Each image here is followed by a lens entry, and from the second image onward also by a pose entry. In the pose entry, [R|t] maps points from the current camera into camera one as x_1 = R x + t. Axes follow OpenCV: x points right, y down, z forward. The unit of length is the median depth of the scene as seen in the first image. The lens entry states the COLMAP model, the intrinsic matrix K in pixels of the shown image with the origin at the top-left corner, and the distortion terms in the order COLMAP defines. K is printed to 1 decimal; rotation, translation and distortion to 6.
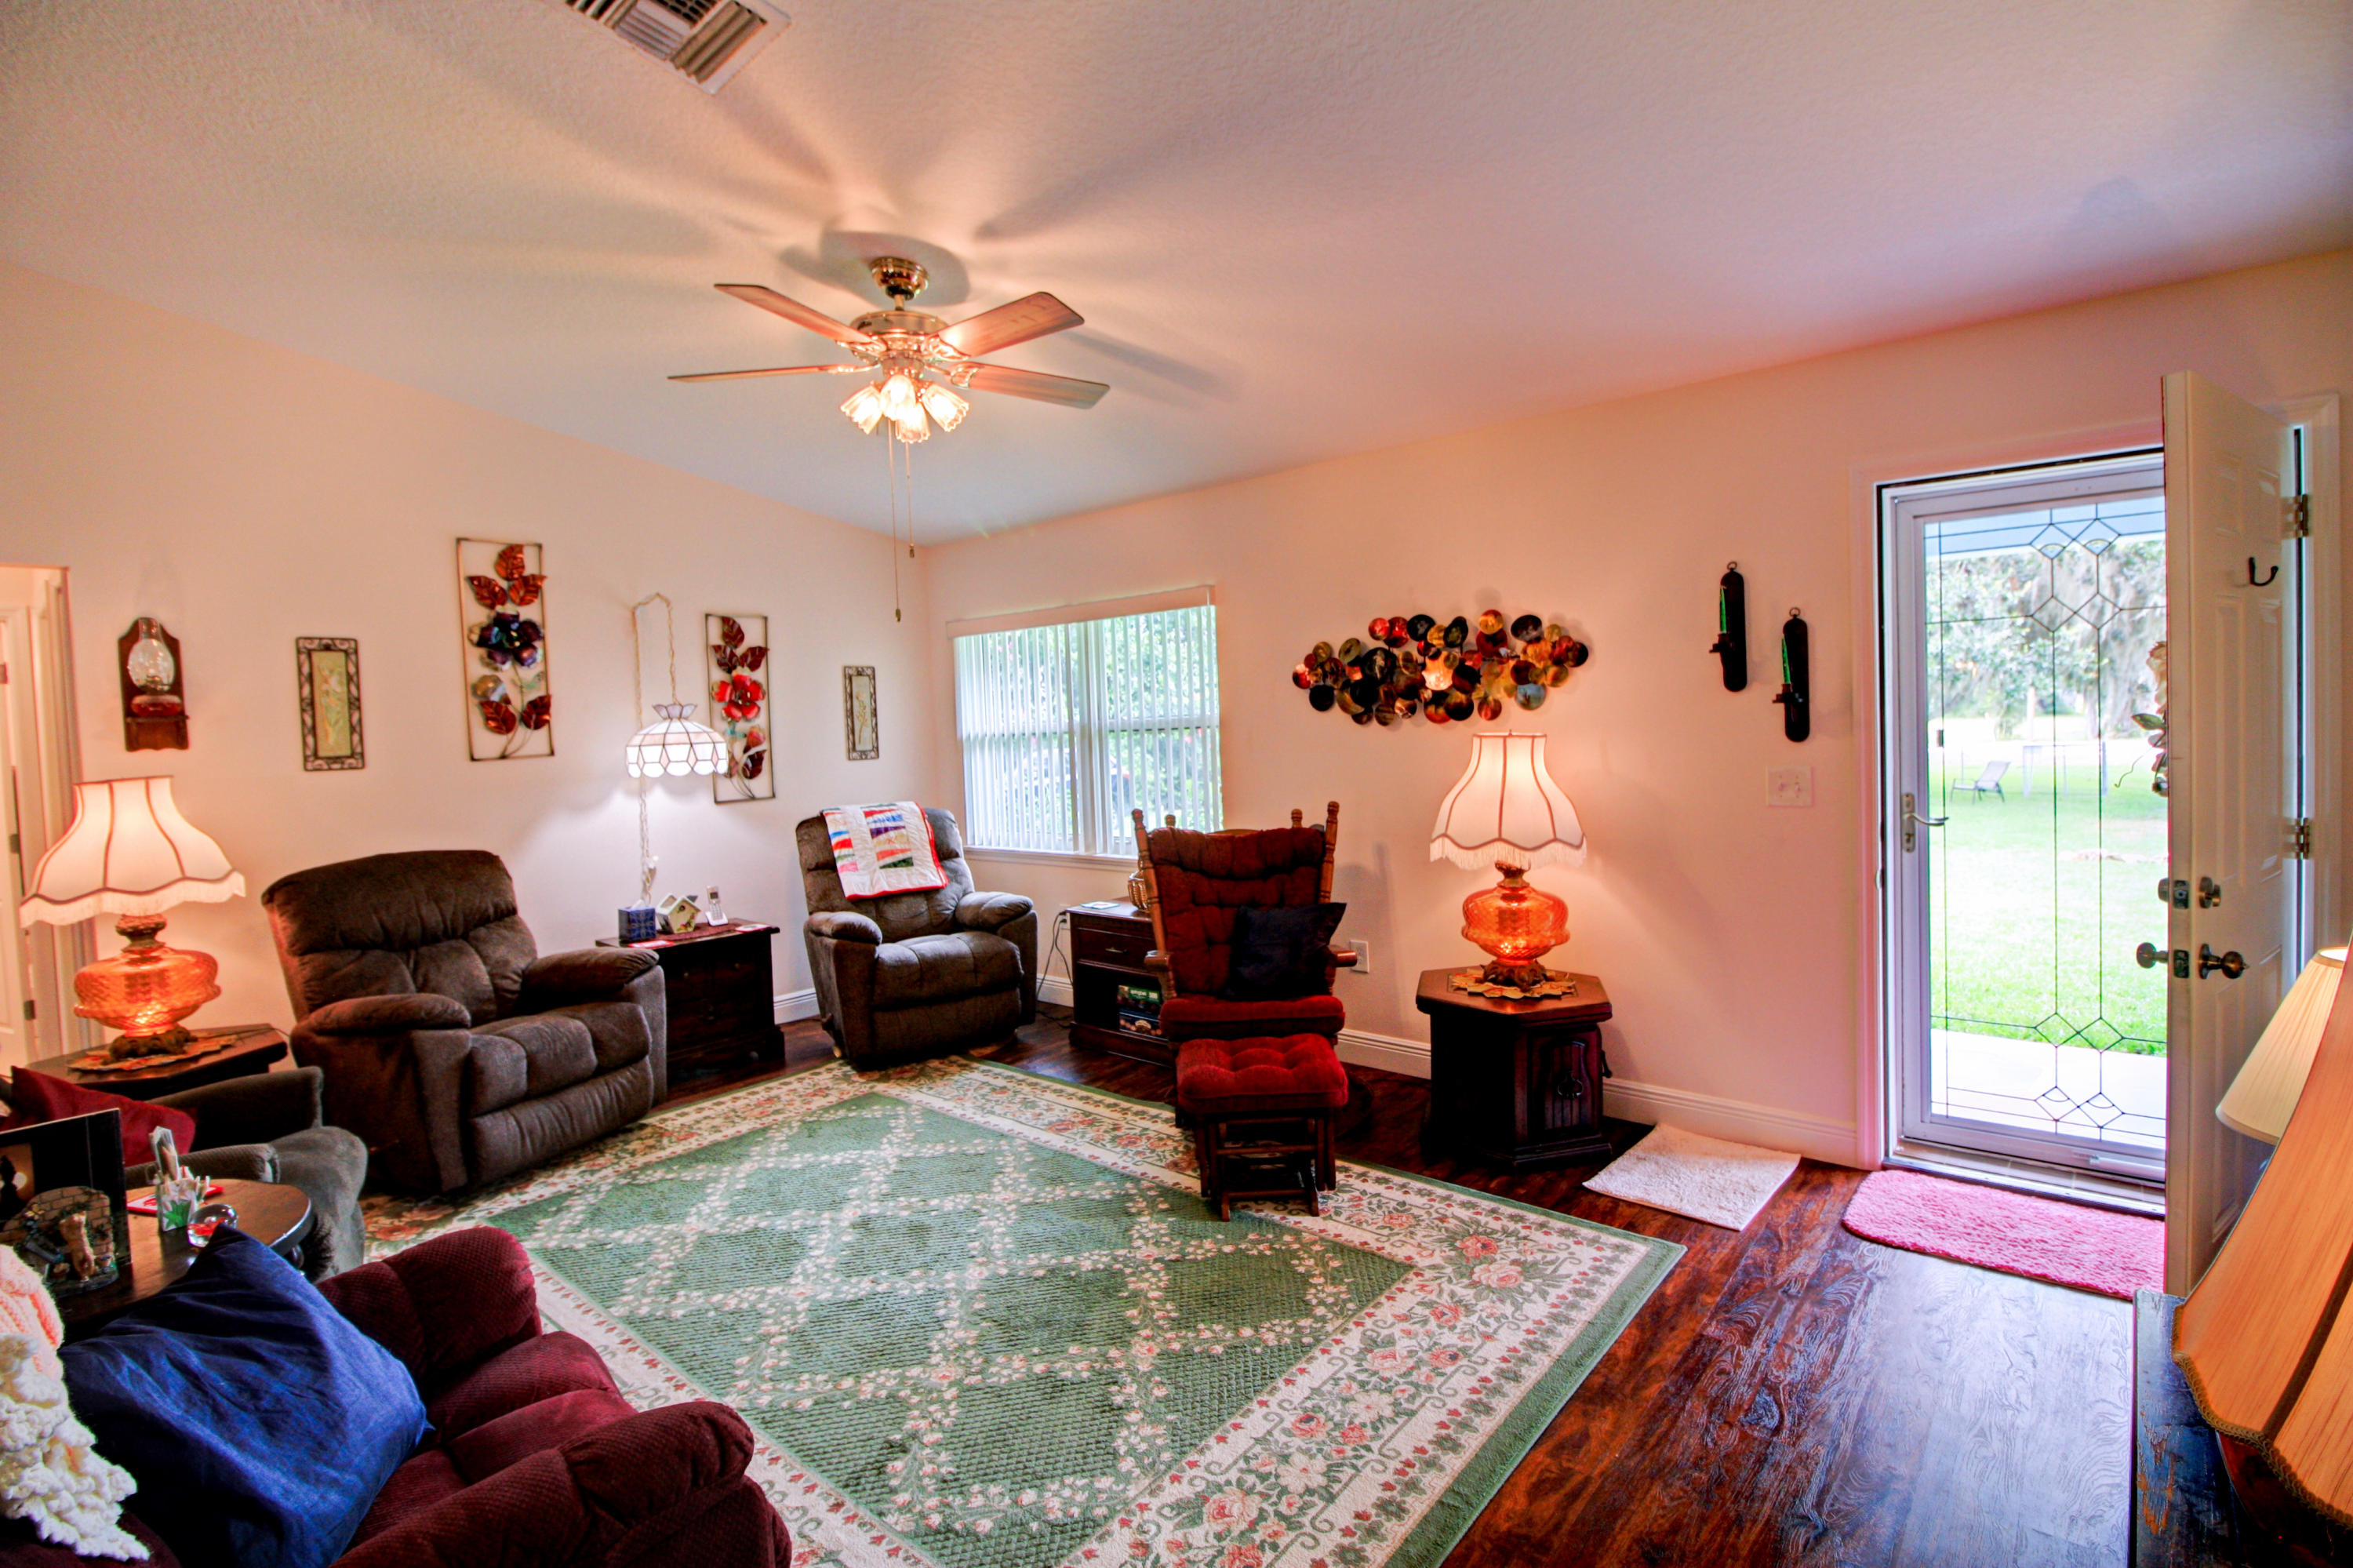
lens RADIAL K [[1086.5, 0, 1189.7], [0, 1086.5, 758.6], [0, 0, 1]] dist [-0.001972, -0.012606]
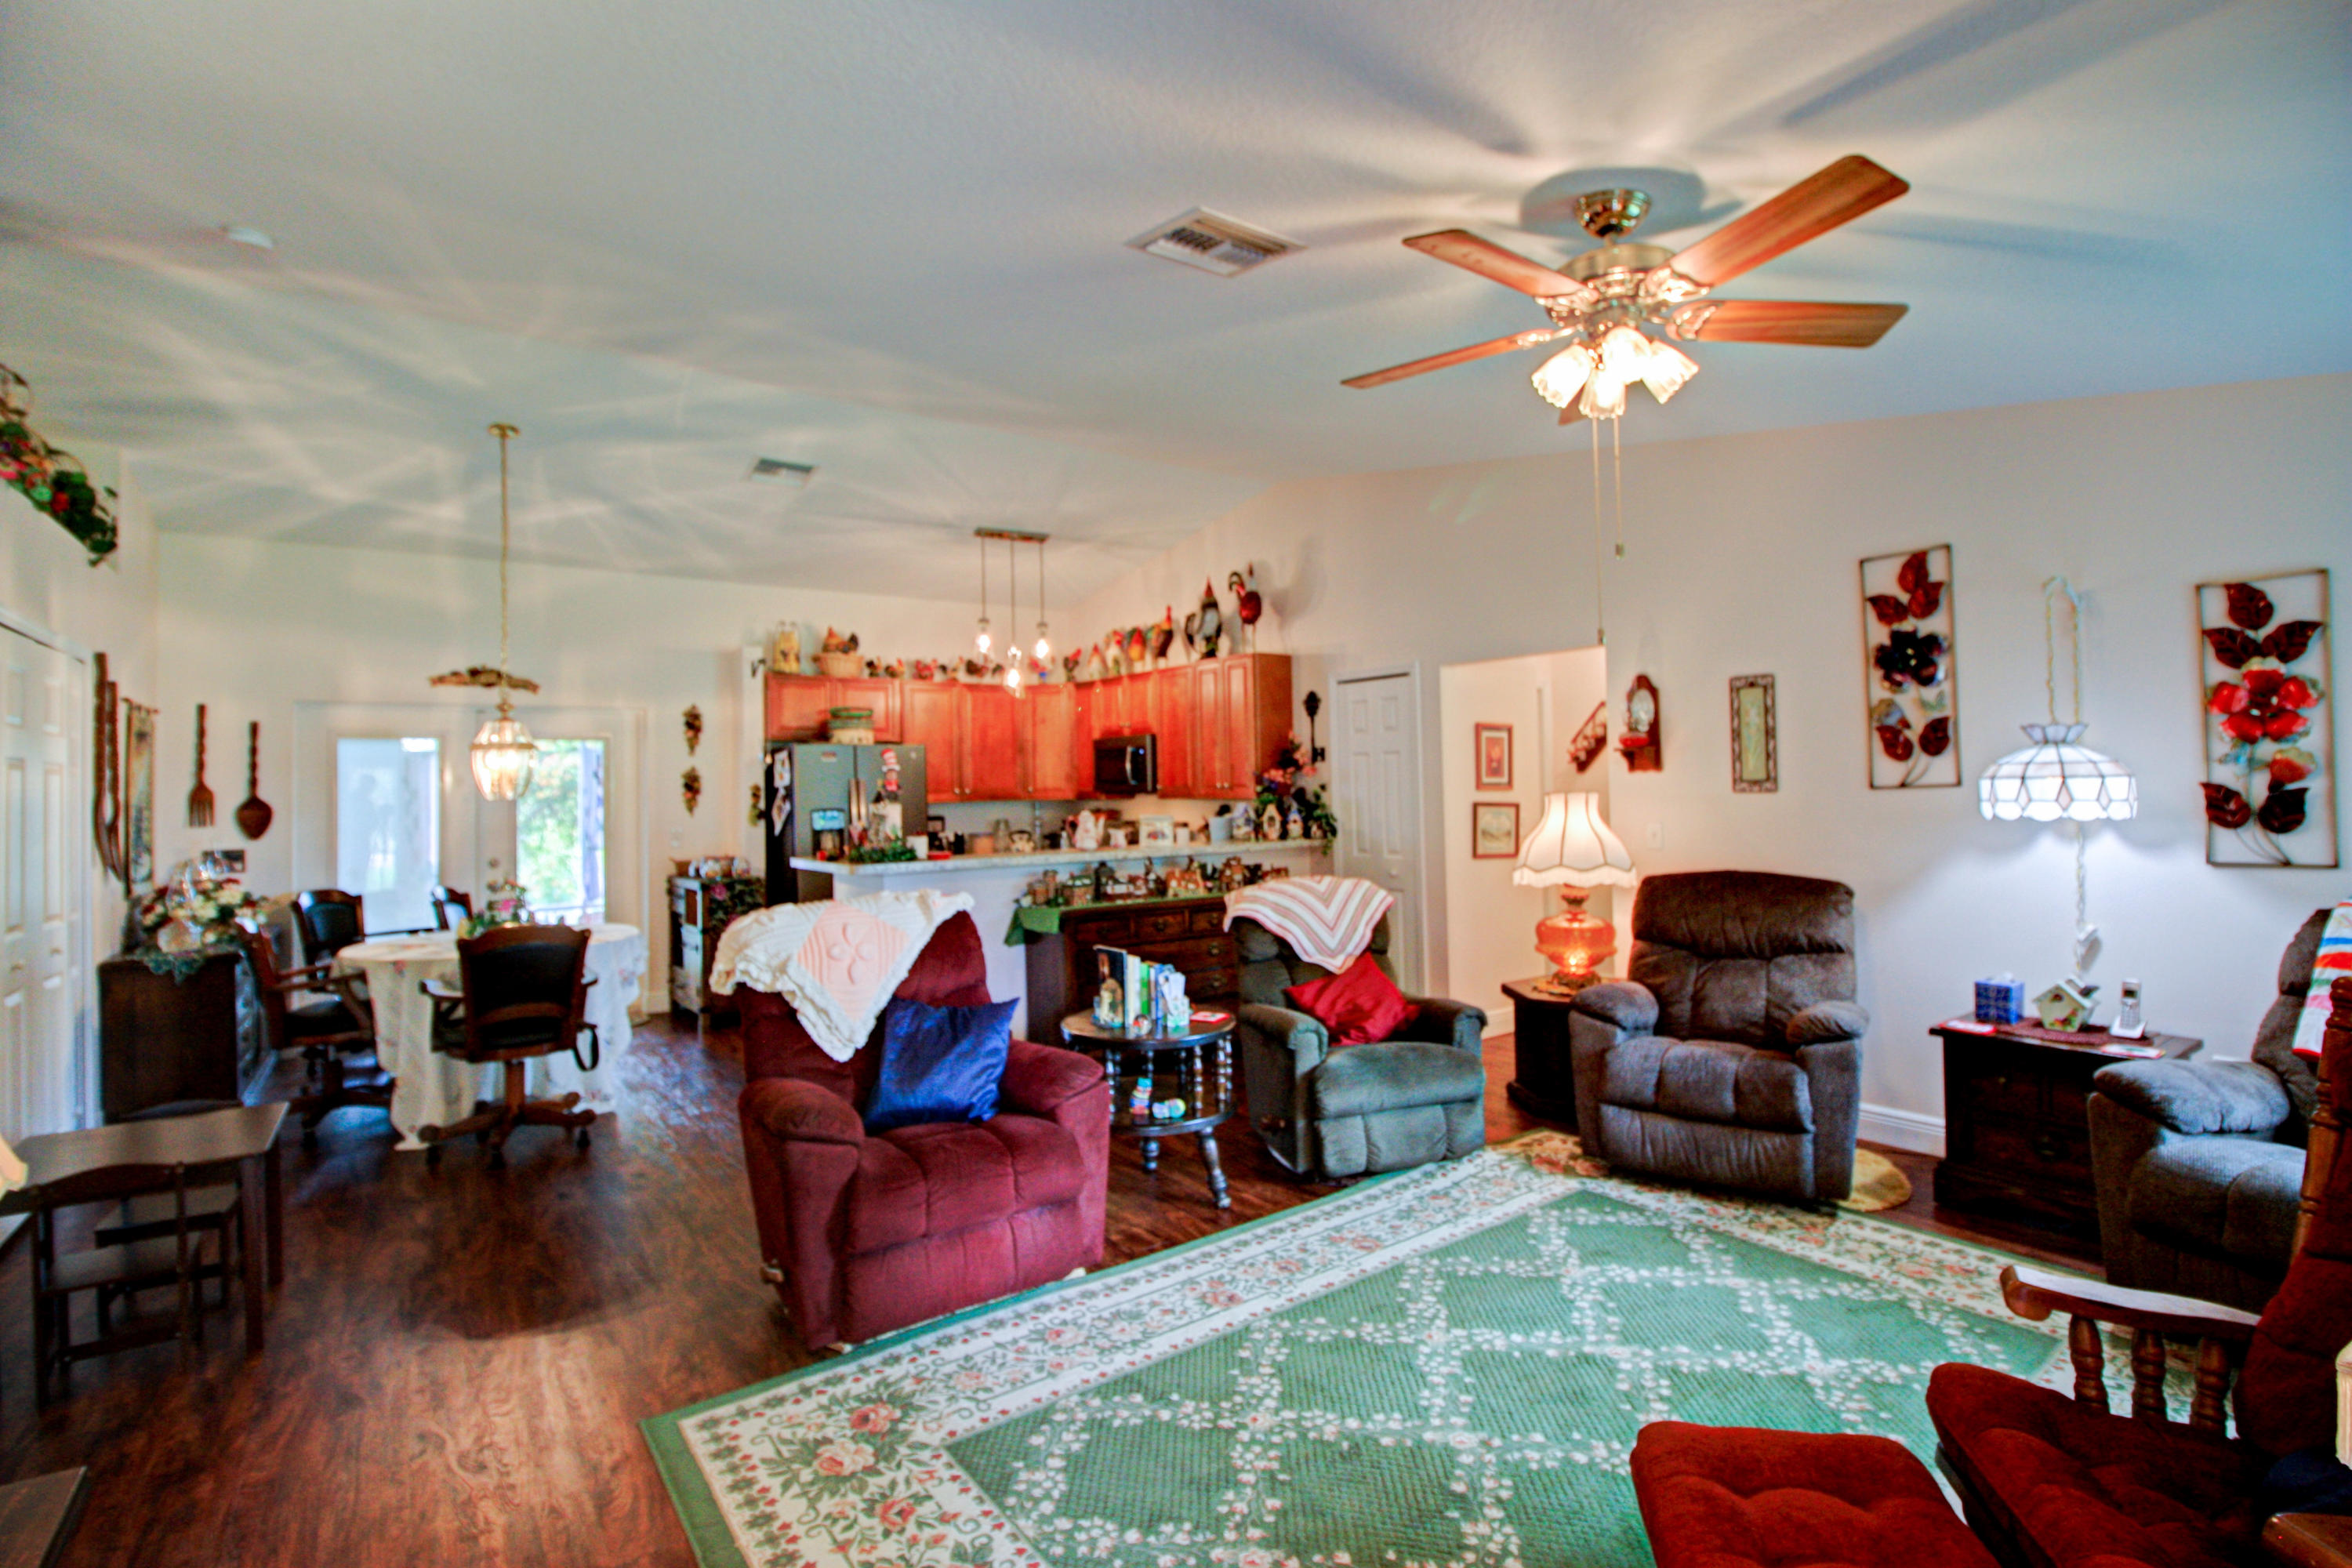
lens RADIAL K [[1086.0, 0, 1189.2], [0, 1086.0, 758.6], [0, 0, 1]] dist [-0.001972, -0.012606]
pose [[-0.234119, 0.016921, -0.972061, 0.449502], [-0.006211, 0.999802, 0.018900, -0.041905], [0.972188, 0.010462, -0.233968, 0.683352]]
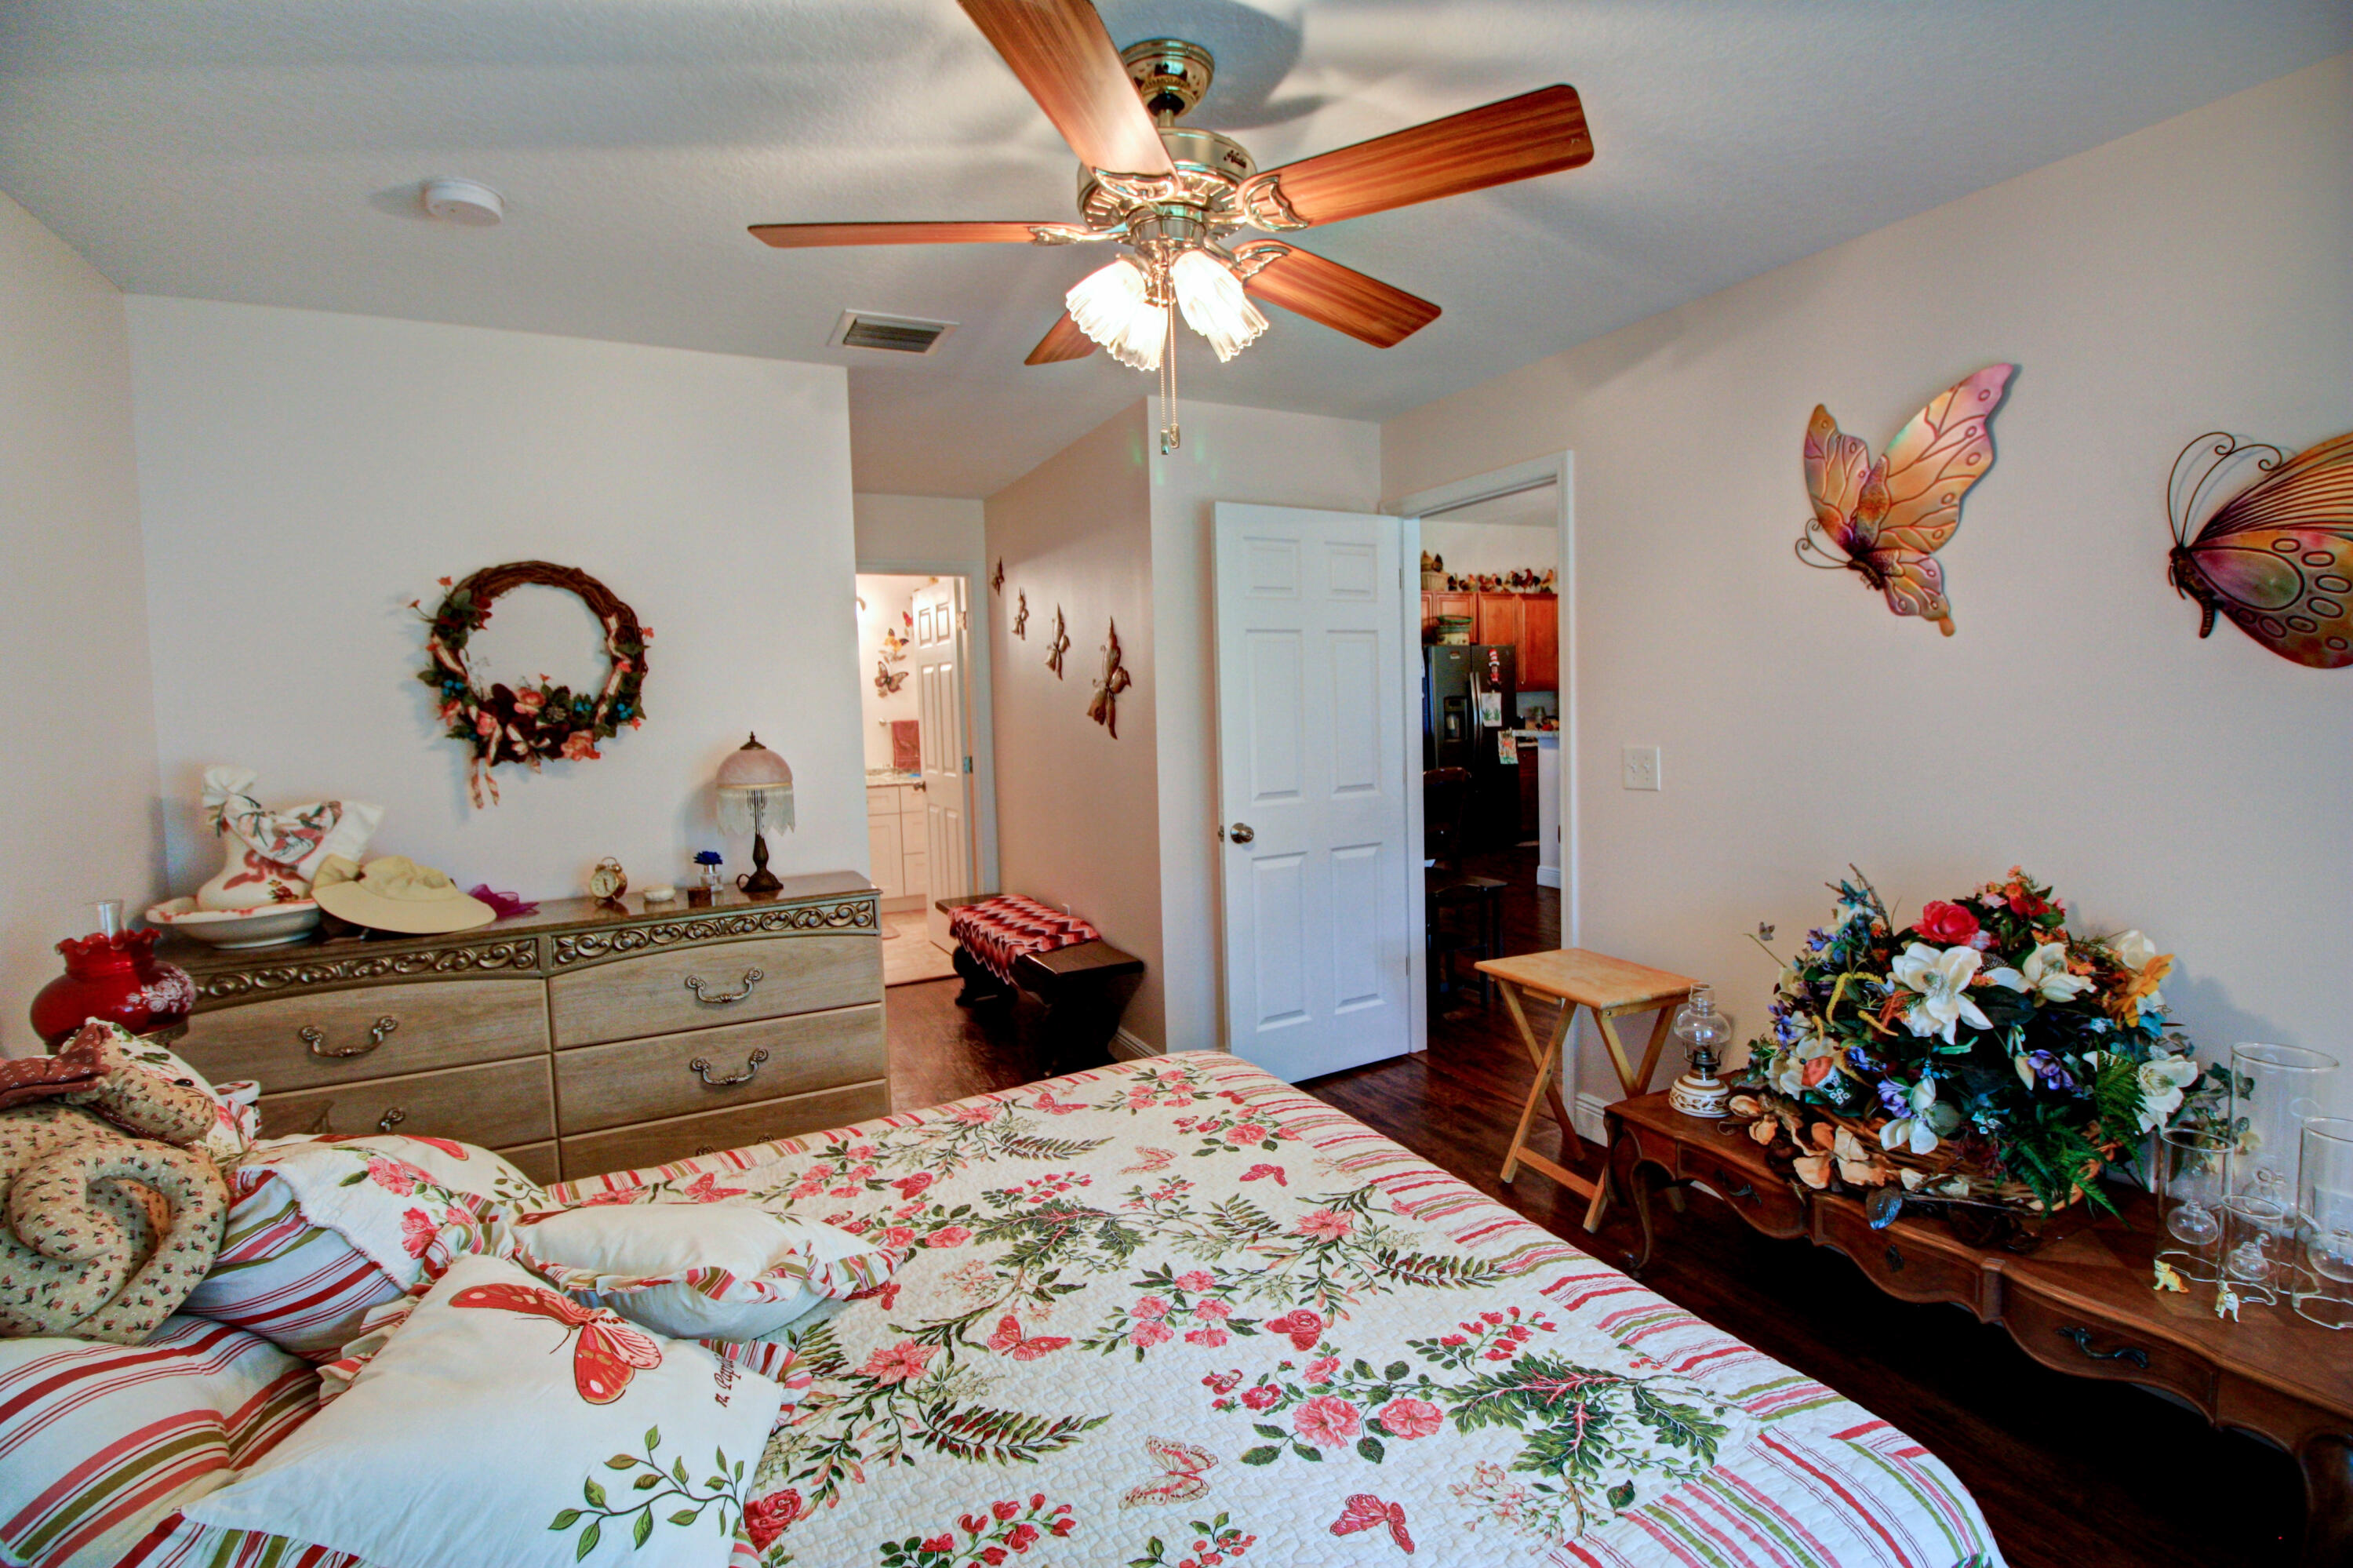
lens RADIAL K [[1086.5, 0, 1189.7], [0, 1086.5, 758.6], [0, 0, 1]] dist [-0.001972, -0.012606]
pose [[-0.395752, 0.106529, -0.912158, 1.151742], [0.011232, 0.993736, 0.111183, -0.051784], [0.918289, 0.033756, -0.394469, 0.087001]]
